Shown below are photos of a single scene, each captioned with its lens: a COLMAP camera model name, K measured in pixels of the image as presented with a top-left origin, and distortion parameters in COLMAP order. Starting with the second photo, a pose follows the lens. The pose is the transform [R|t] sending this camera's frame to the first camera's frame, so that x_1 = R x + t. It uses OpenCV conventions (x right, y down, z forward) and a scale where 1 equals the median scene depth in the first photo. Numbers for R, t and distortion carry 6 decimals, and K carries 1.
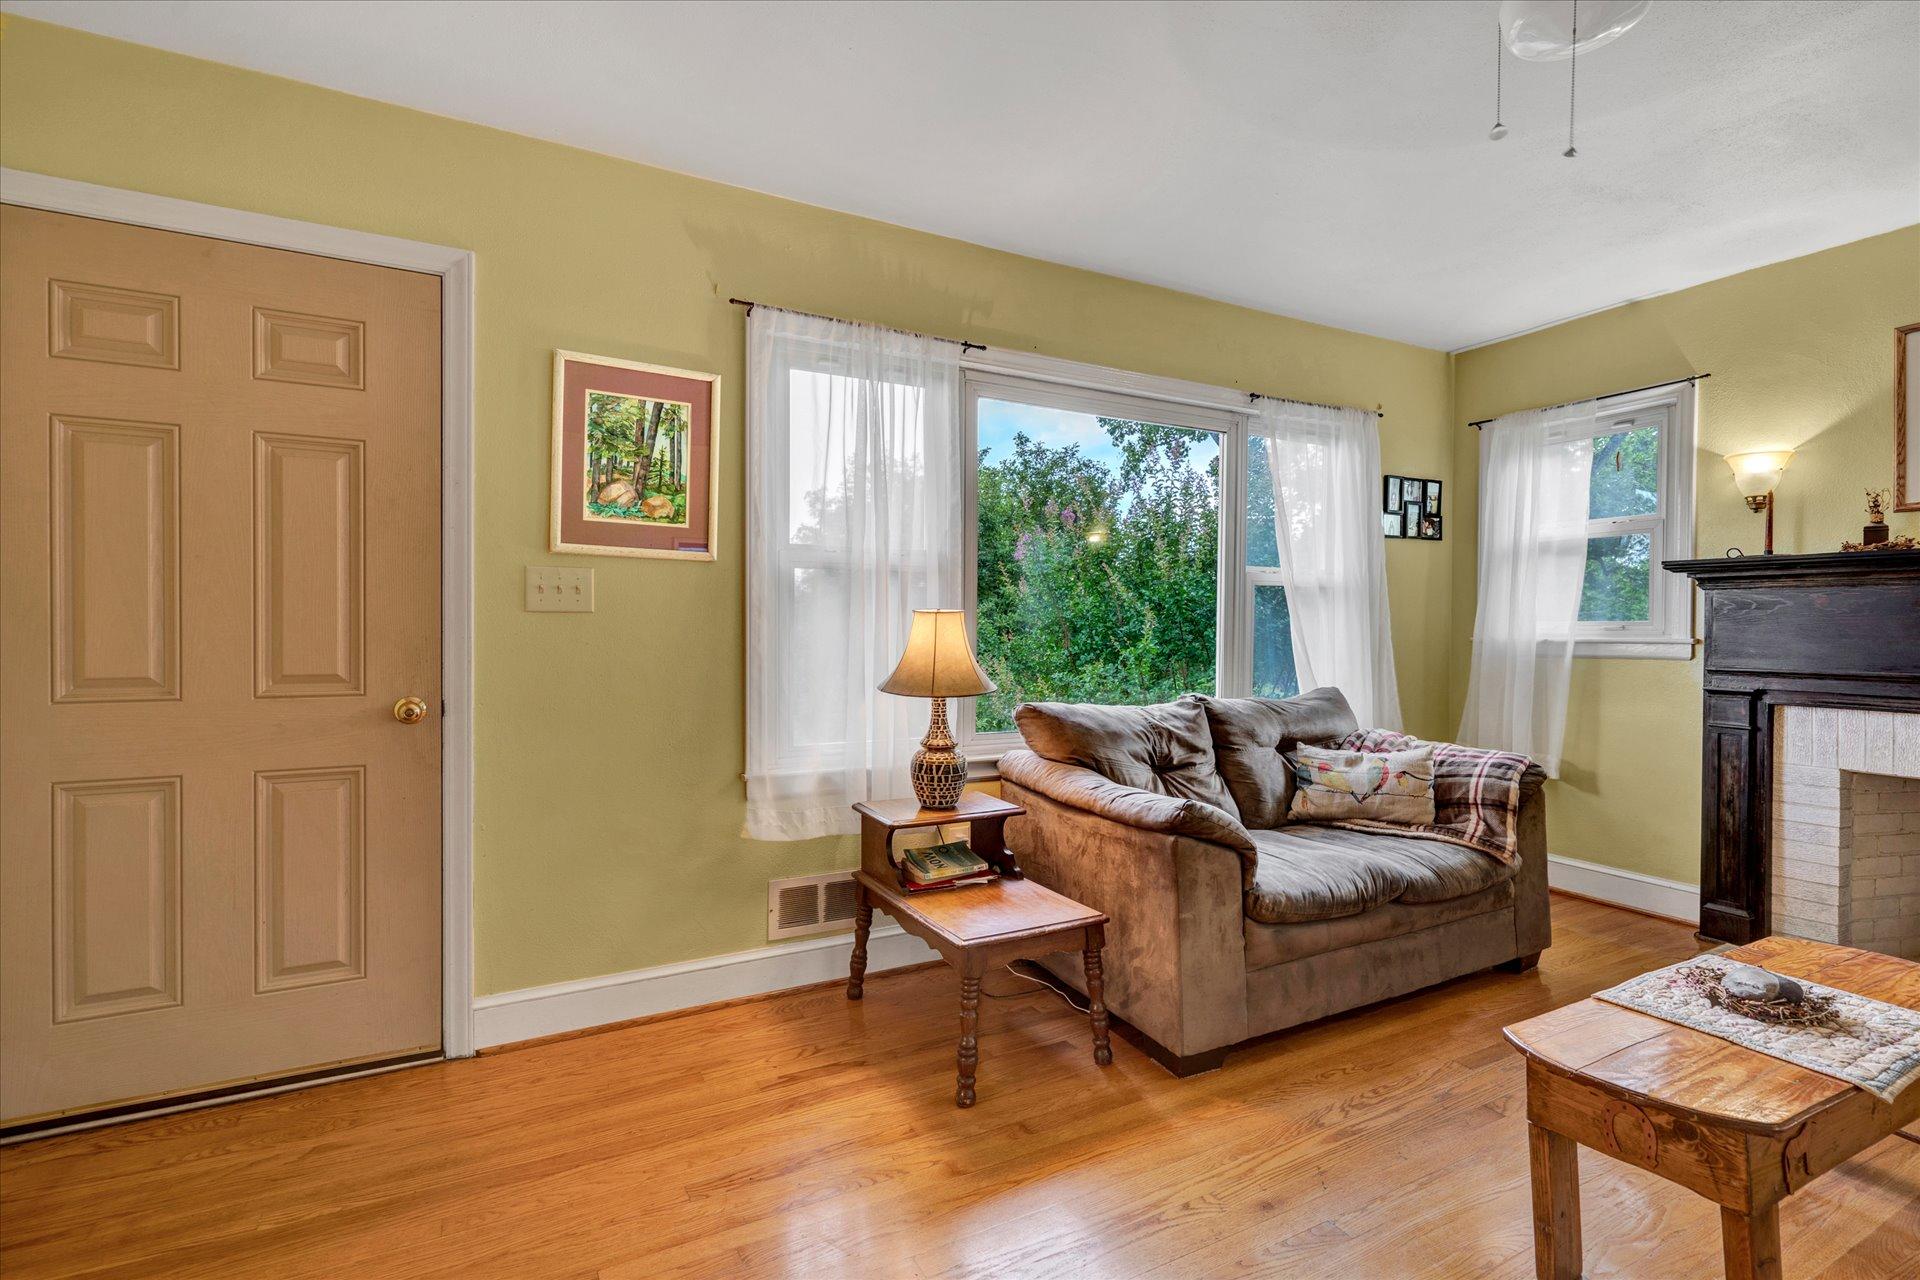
lens RADIAL K [[920.2, 0, 963.6], [0, 920.2, 635.4], [0, 0, 1]] dist [0.005826, 0.001257]
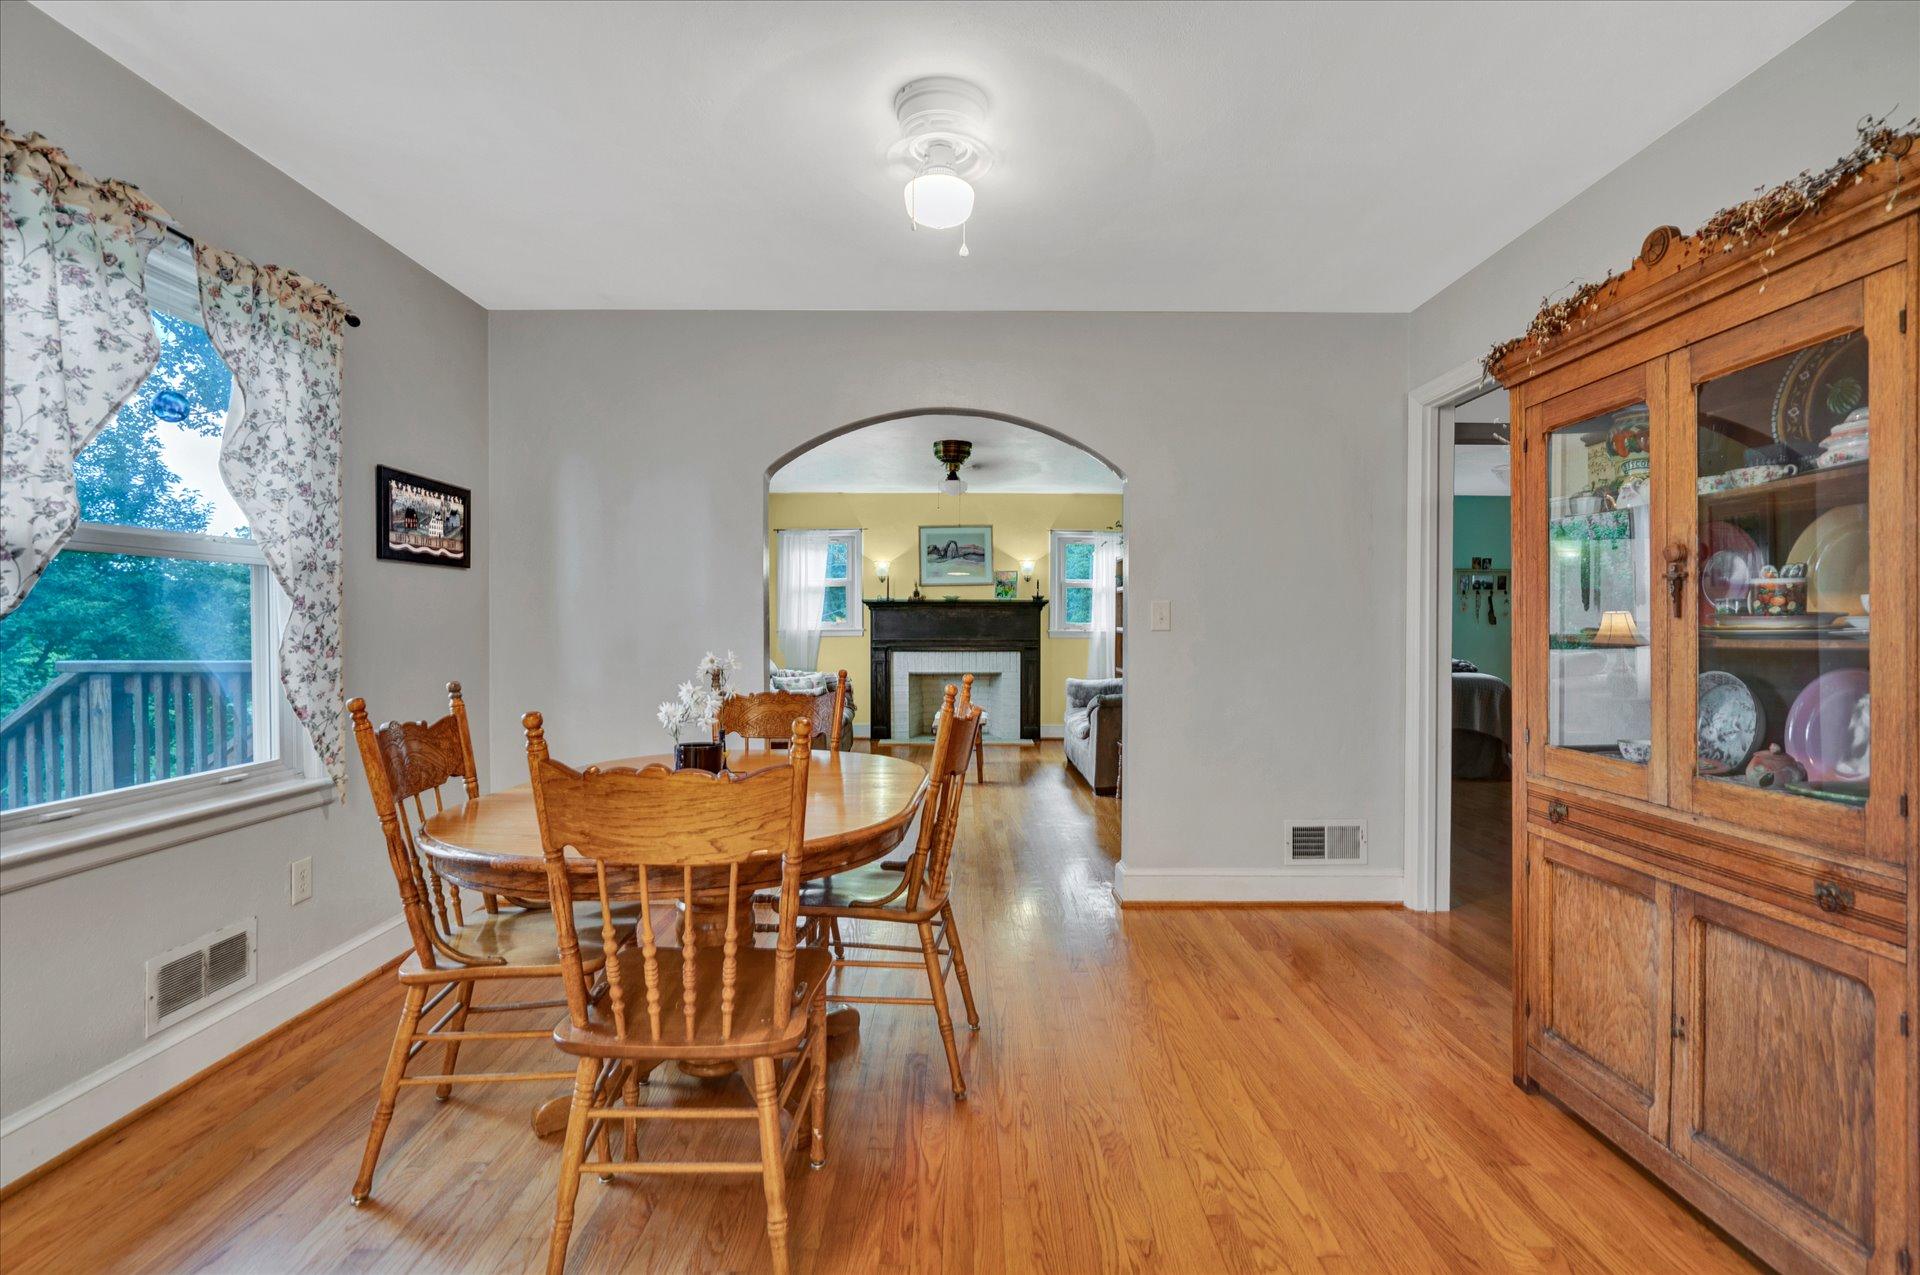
lens RADIAL K [[920.2, 0, 963.6], [0, 920.2, 632.9], [0, 0, 1]] dist [0.005826, 0.001257]
pose [[0.477035, -0.011858, 0.878804, -1.431522], [0.006481, 0.999929, 0.009975, -0.010209], [-0.878860, 0.000937, 0.477078, -0.517516]]
